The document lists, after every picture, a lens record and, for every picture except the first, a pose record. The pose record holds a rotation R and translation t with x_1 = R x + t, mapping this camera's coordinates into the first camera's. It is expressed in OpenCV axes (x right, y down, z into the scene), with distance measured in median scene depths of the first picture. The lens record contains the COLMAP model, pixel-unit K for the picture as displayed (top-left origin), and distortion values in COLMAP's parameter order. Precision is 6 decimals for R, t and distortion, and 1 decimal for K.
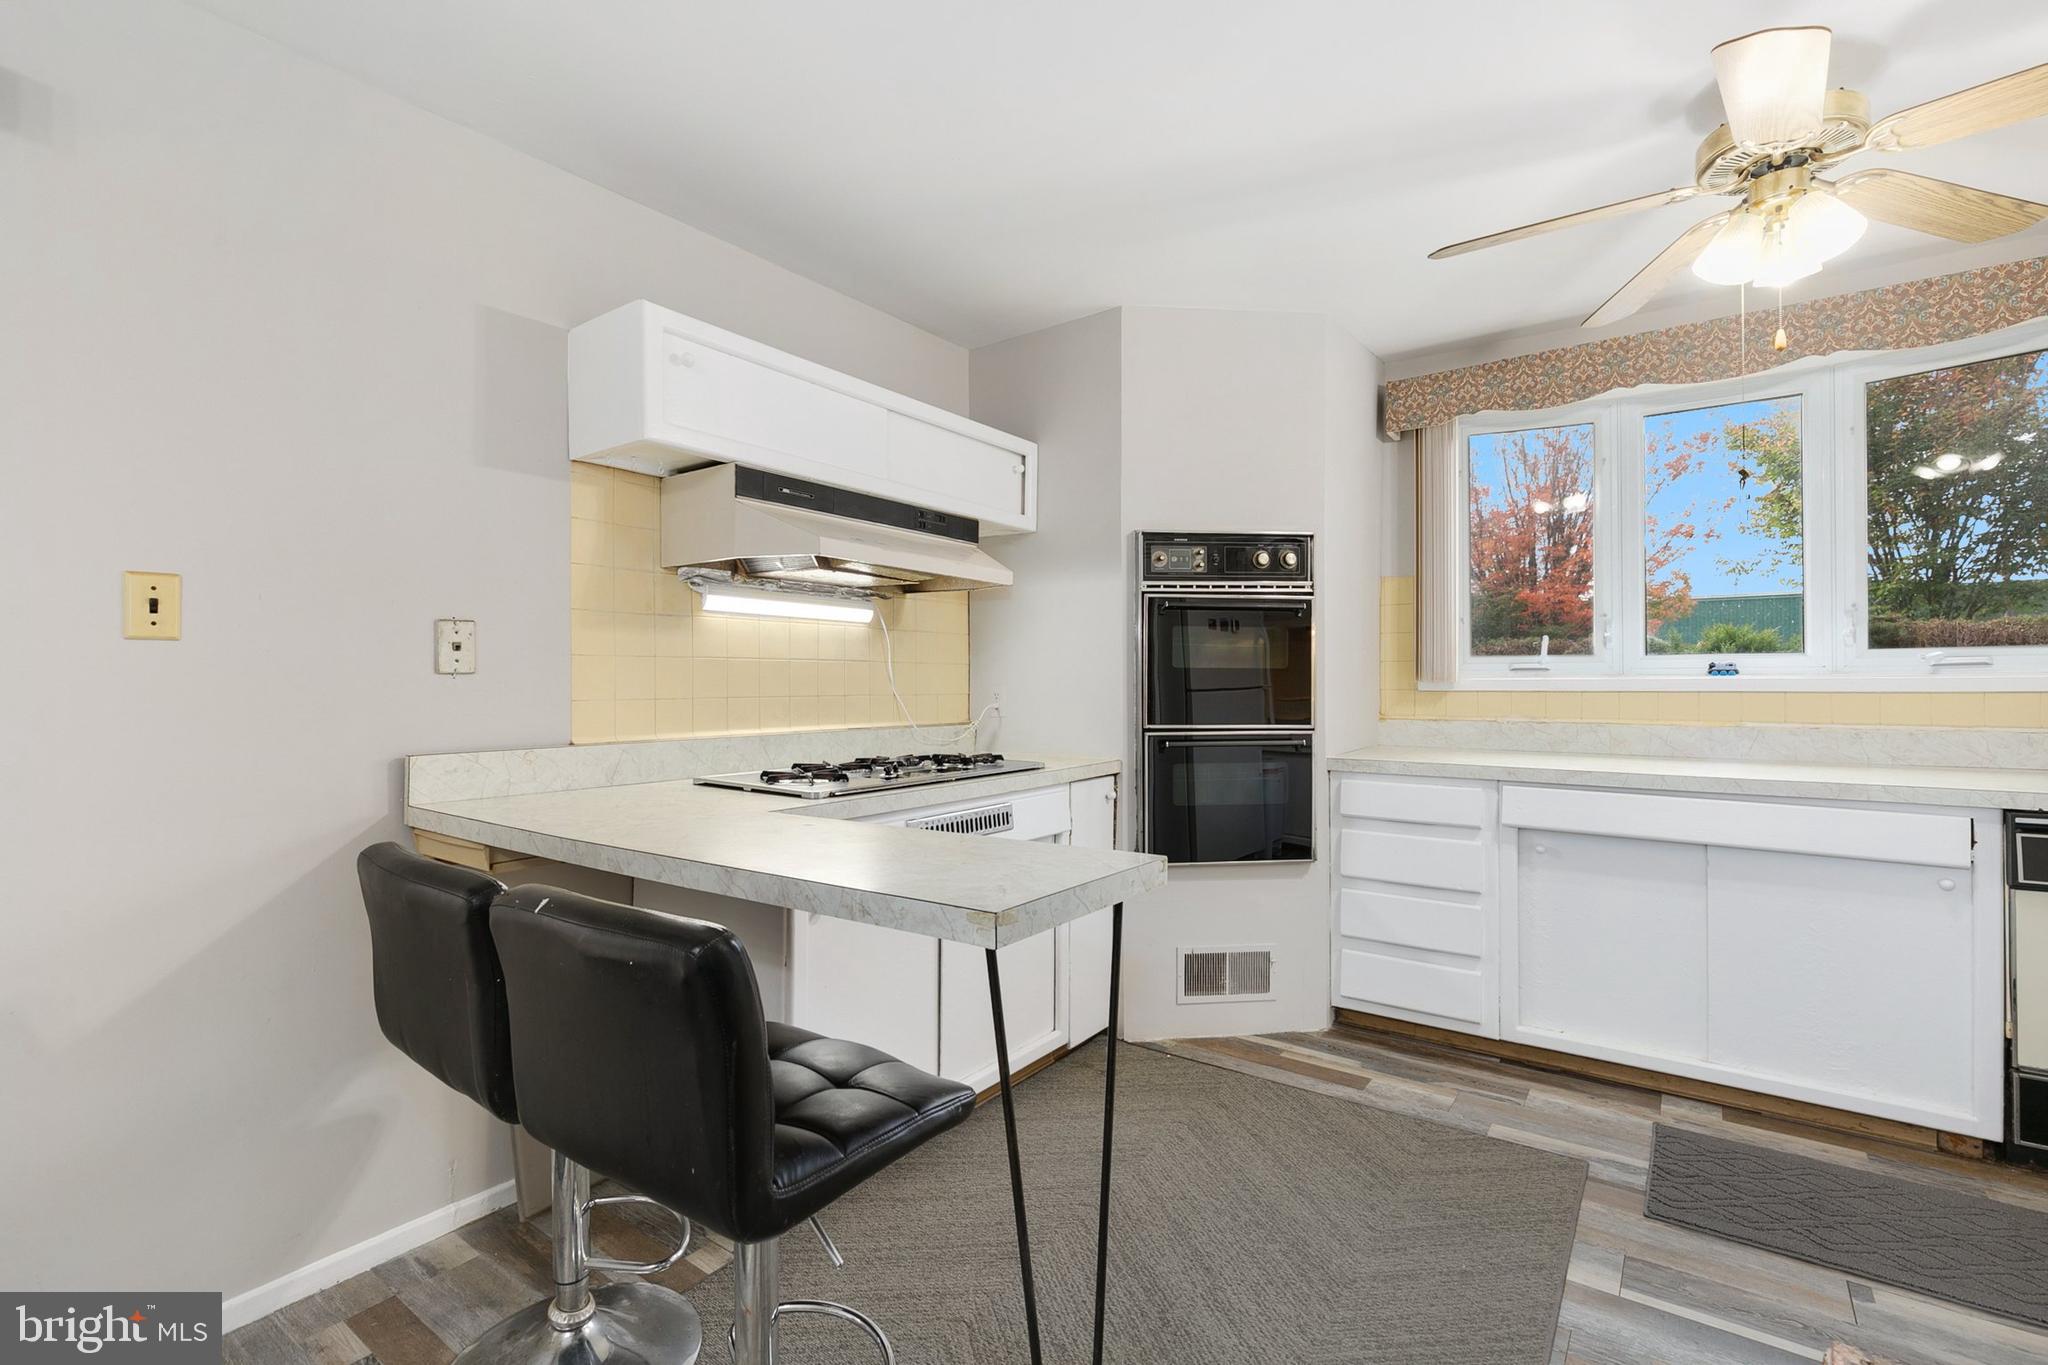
lens RADIAL K [[938.9, 0, 1027.7], [0, 938.9, 677.2], [0, 0, 1]] dist [0.009585, -0.000687]
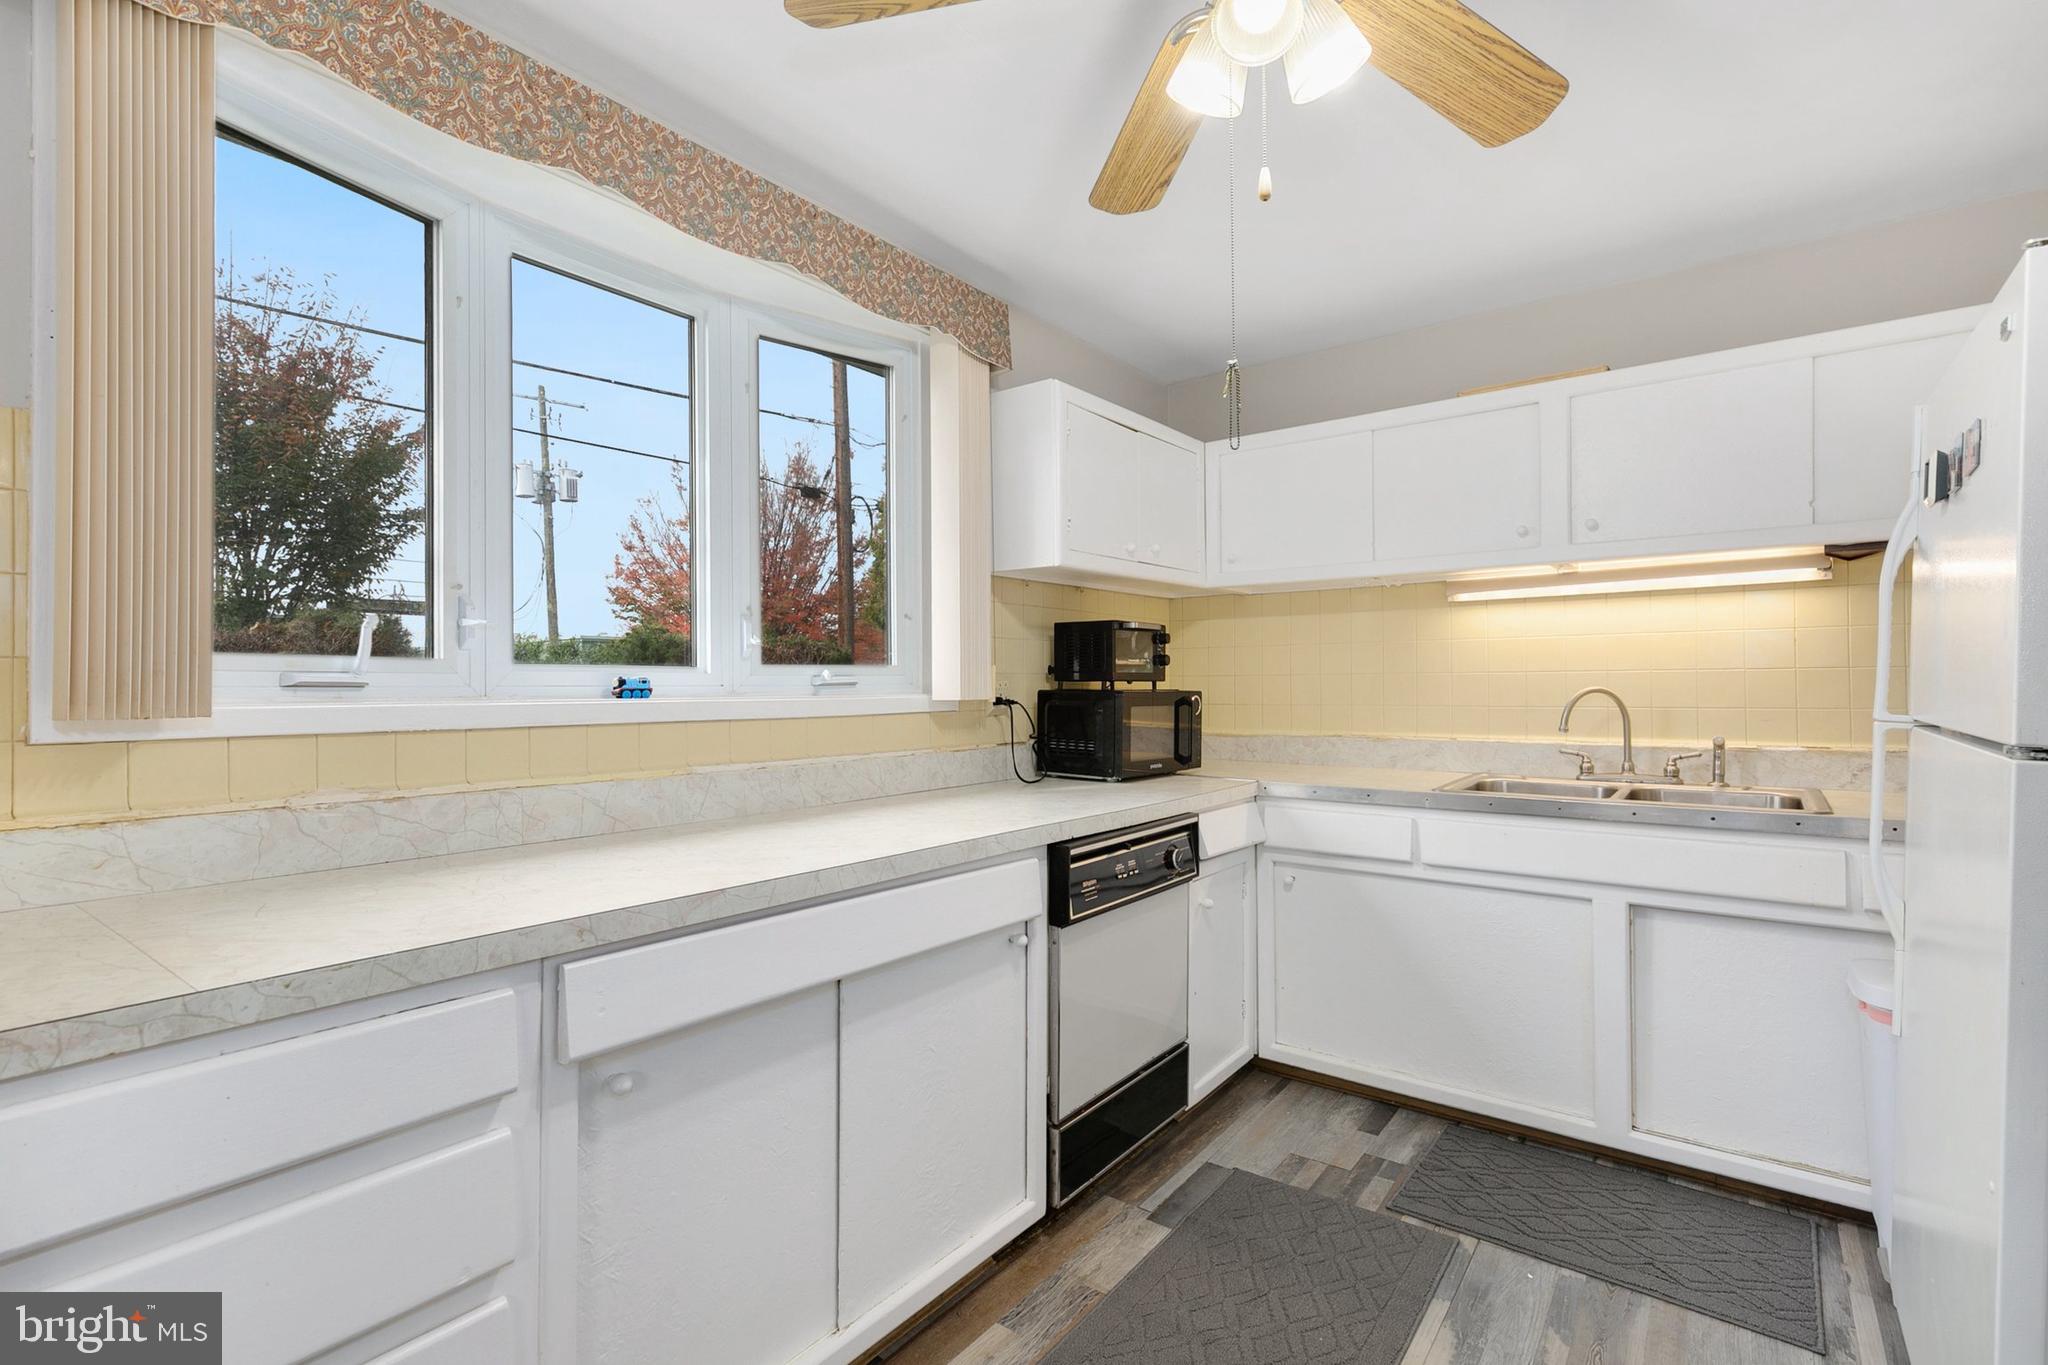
lens RADIAL K [[945.0, 0, 1010.2], [0, 945.0, 681.8], [0, 0, 1]] dist [0.008321, -0.000941]
pose [[0.027377, 0.015960, 0.999498, 0.089501], [0.007334, 0.999842, -0.016166, -0.000339], [-0.999598, 0.007773, 0.027255, 0.747803]]
